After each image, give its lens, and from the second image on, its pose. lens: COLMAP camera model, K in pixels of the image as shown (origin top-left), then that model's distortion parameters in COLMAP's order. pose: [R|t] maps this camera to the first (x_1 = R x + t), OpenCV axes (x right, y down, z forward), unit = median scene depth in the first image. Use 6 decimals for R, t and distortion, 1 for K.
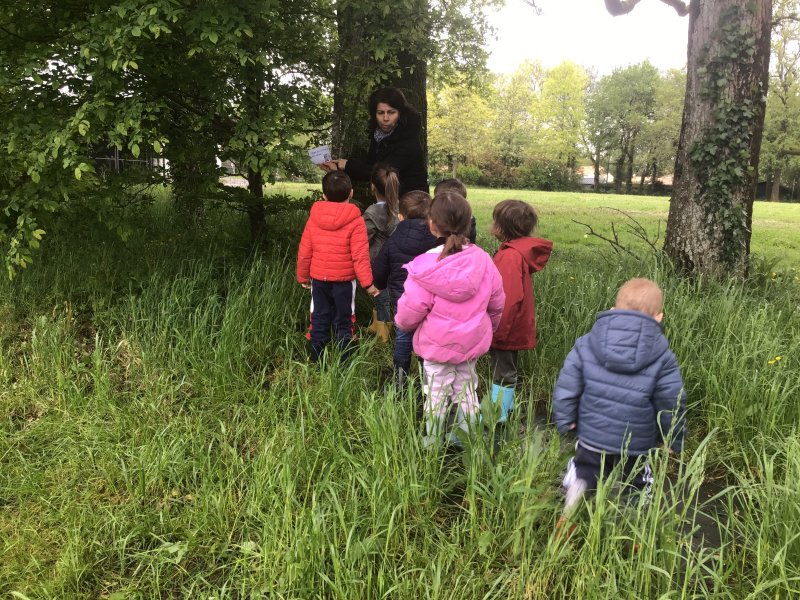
lens RADIAL K [[712.8, 0, 416.9], [0, 712.8, 288.5], [0, 0, 1]] dist [0.158323, -0.270158]
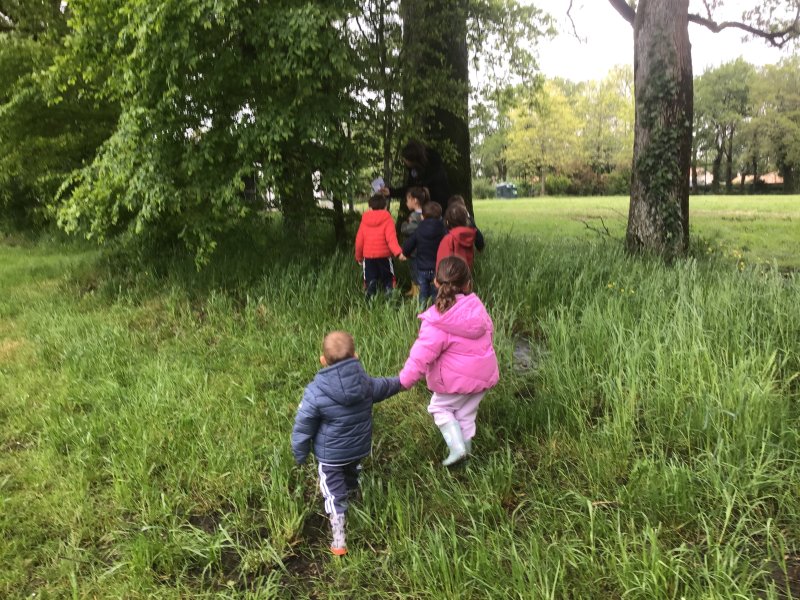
lens RADIAL K [[712.8, 0, 420.9], [0, 712.8, 302.3], [0, 0, 1]] dist [0.108898, -0.169408]
pose [[0.990521, -0.038117, -0.131969, 0.129836], [0.037868, 0.999273, -0.004398, 0.067996], [0.132040, -0.000641, 0.991244, -0.427702]]
